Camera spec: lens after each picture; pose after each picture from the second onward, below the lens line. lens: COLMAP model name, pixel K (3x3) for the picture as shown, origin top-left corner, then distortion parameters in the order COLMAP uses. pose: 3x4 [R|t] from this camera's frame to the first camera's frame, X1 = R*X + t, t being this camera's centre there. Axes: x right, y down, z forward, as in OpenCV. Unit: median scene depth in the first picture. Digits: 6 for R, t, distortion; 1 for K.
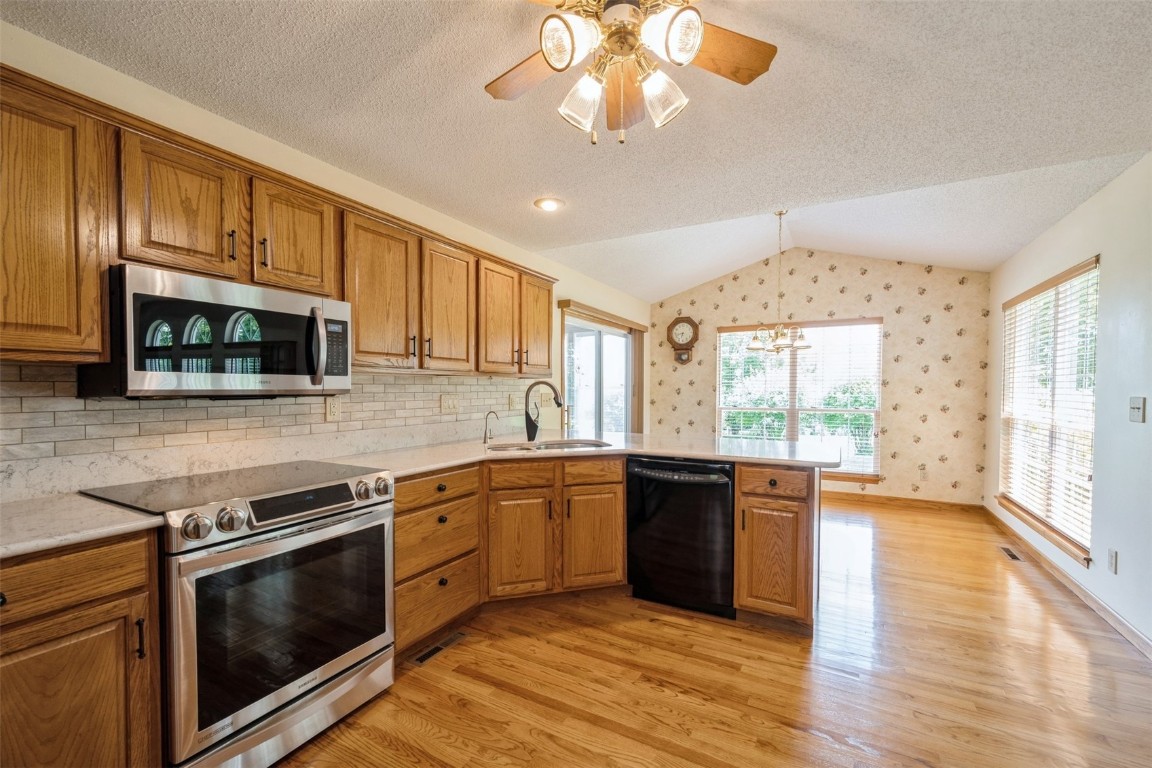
lens RADIAL K [[459.3, 0, 594.0], [0, 459.3, 394.4], [0, 0, 1]] dist [-0.000056, -0.000098]
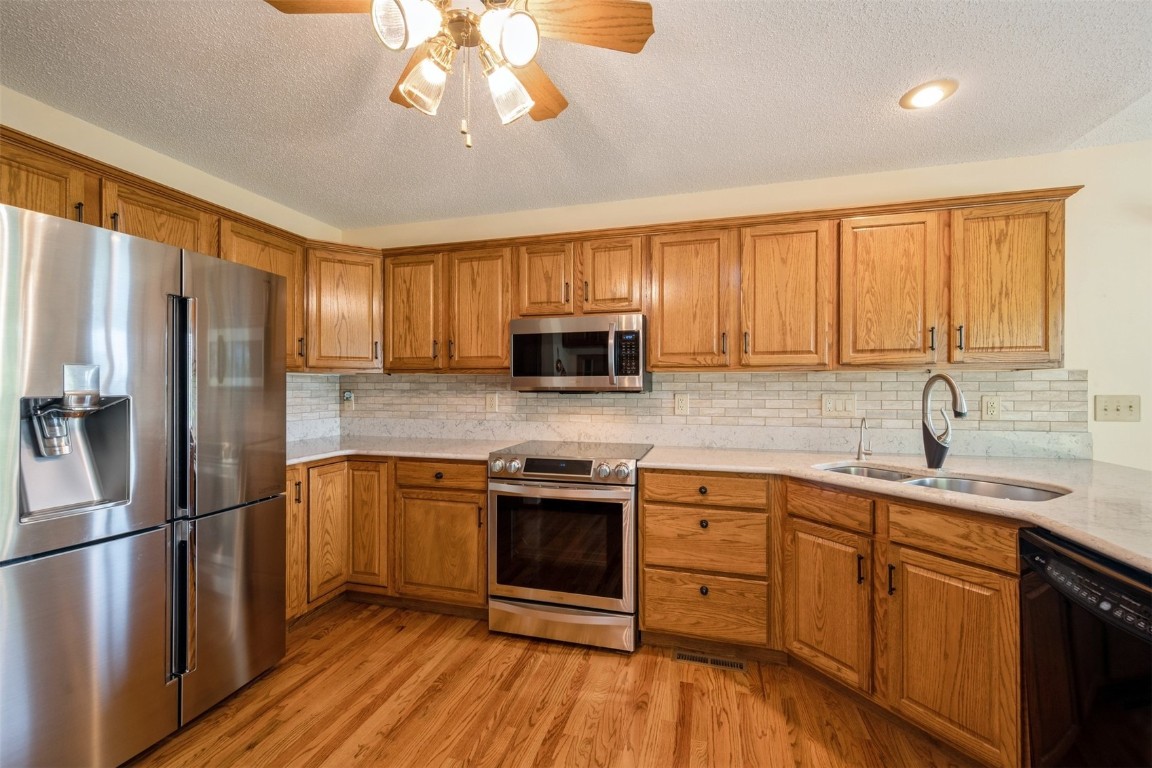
lens RADIAL K [[466.3, 0, 583.1], [0, 466.3, 380.8], [0, 0, 1]] dist [0.001761, -0.000145]
pose [[0.228509, -0.011289, -0.973476, 0.551305], [-0.012968, 0.999809, -0.014639, -0.006905], [0.973455, 0.015969, 0.228319, 0.527038]]
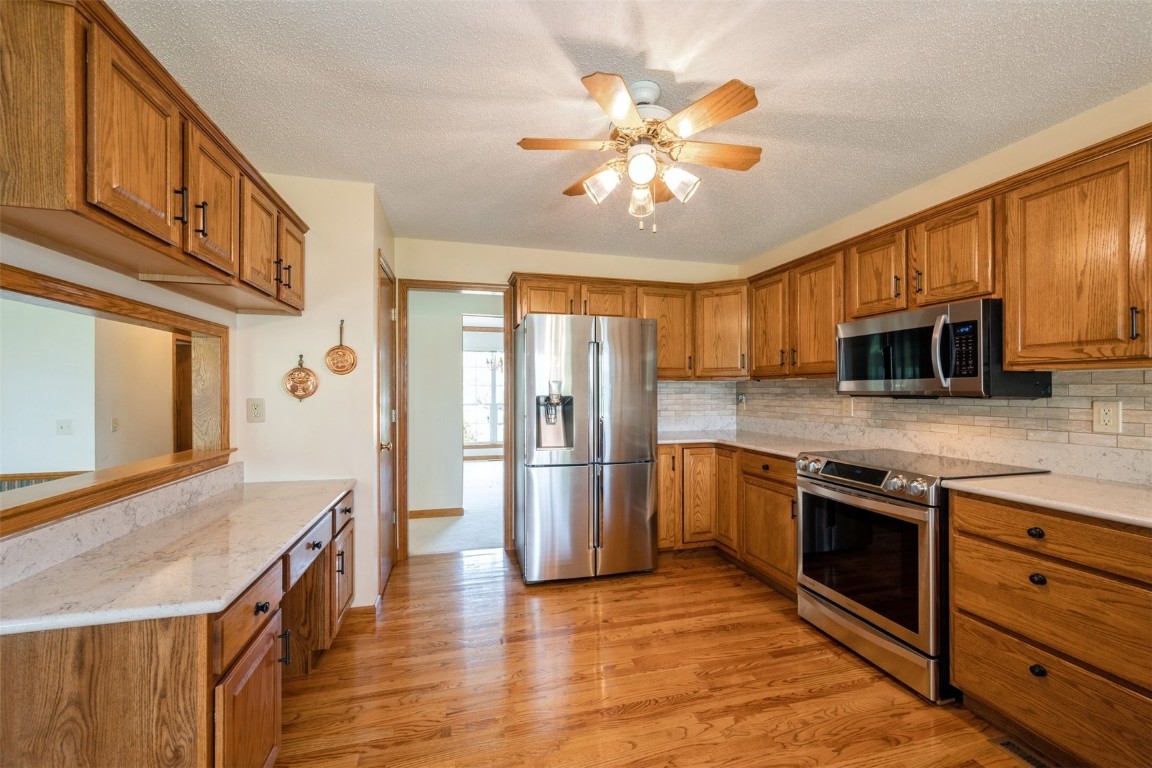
lens RADIAL K [[466.3, 0, 583.1], [0, 466.3, 380.8], [0, 0, 1]] dist [0.001761, -0.000145]
pose [[-0.723310, -0.012471, -0.690411, 0.651581], [-0.006407, 0.999915, -0.011349, -0.014878], [0.690493, -0.003785, -0.723329, 1.029575]]
